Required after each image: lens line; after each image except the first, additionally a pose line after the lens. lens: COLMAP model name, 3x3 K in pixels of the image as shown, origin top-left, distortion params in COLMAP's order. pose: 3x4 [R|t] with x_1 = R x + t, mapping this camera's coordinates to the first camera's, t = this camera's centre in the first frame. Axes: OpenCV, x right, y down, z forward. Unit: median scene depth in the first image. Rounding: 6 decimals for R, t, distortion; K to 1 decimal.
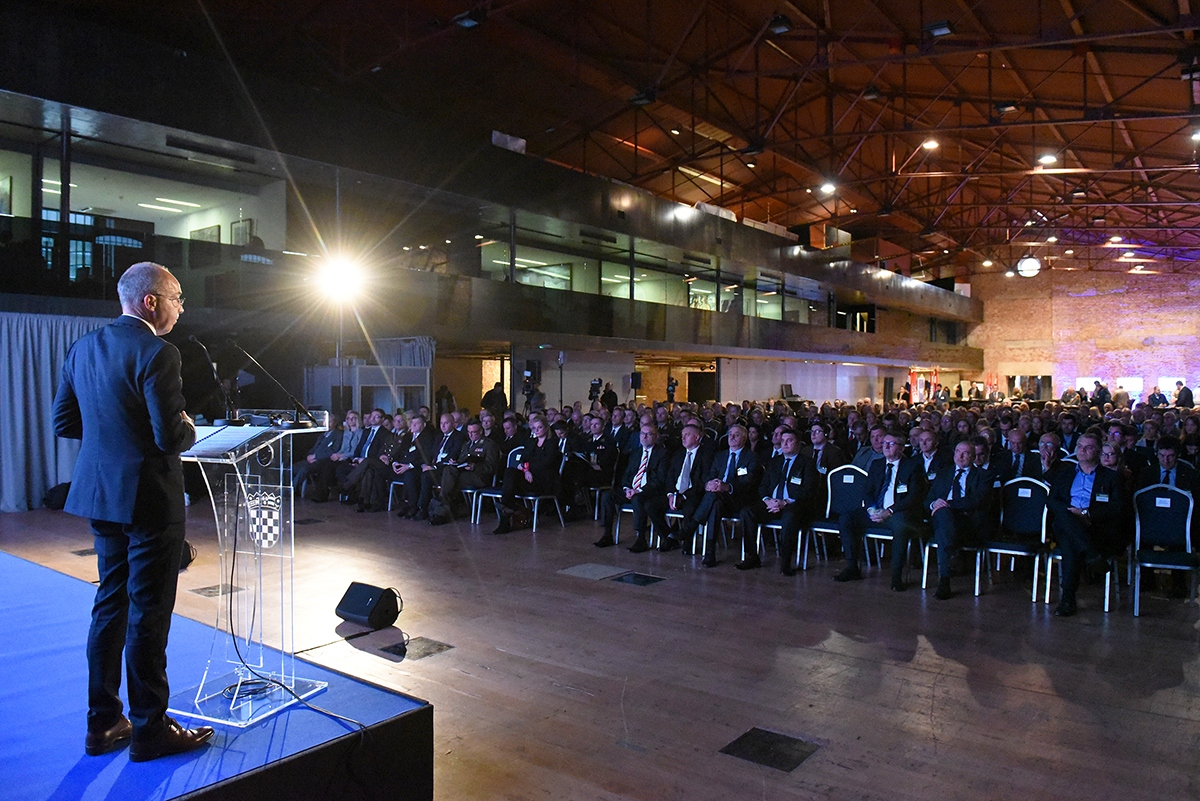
lens RADIAL K [[838.5, 0, 600.0], [0, 838.5, 400.5], [0, 0, 1]] dist [-0.002972, -0.000829]
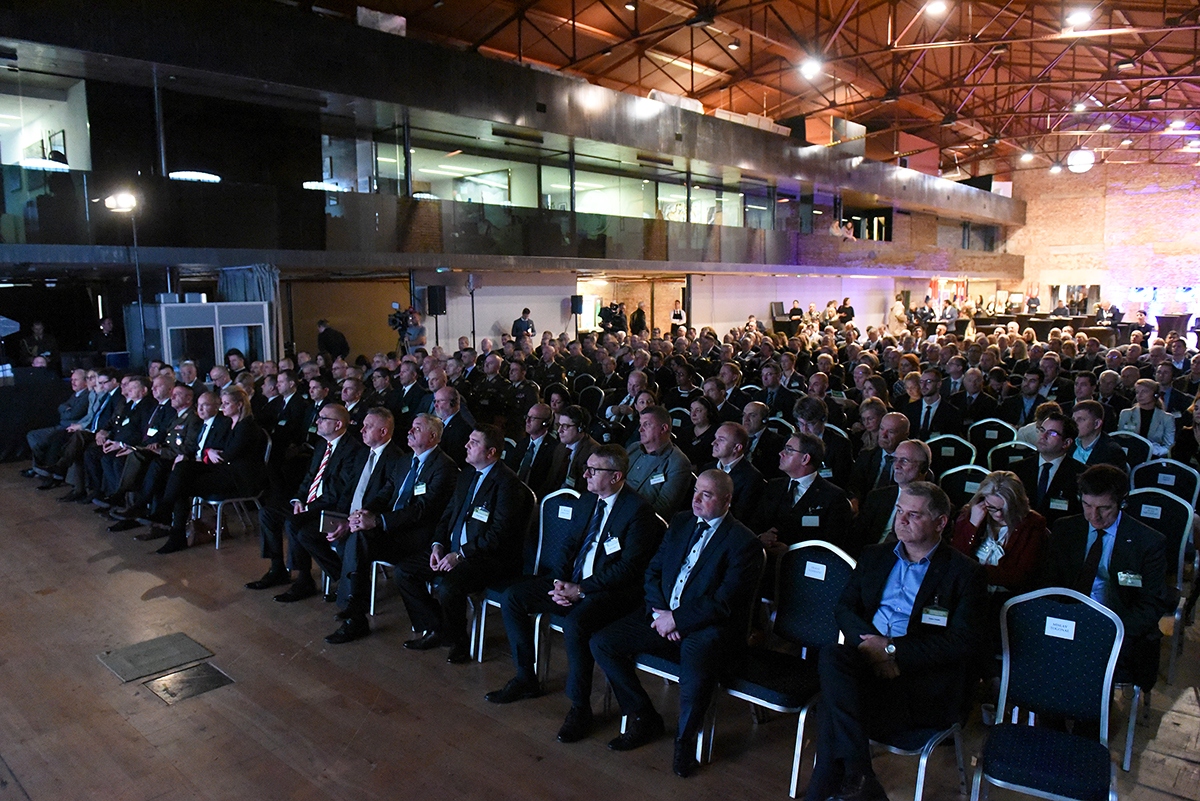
lens RADIAL K [[822.6, 0, 564.3], [0, 822.6, 408.6], [0, 0, 1]] dist [-0.030578, 0.003546]
pose [[0.994785, -0.002429, -0.101965, 0.071703], [0.014418, 0.993026, 0.117009, -0.010006], [0.100969, -0.117869, 0.987883, 0.086147]]
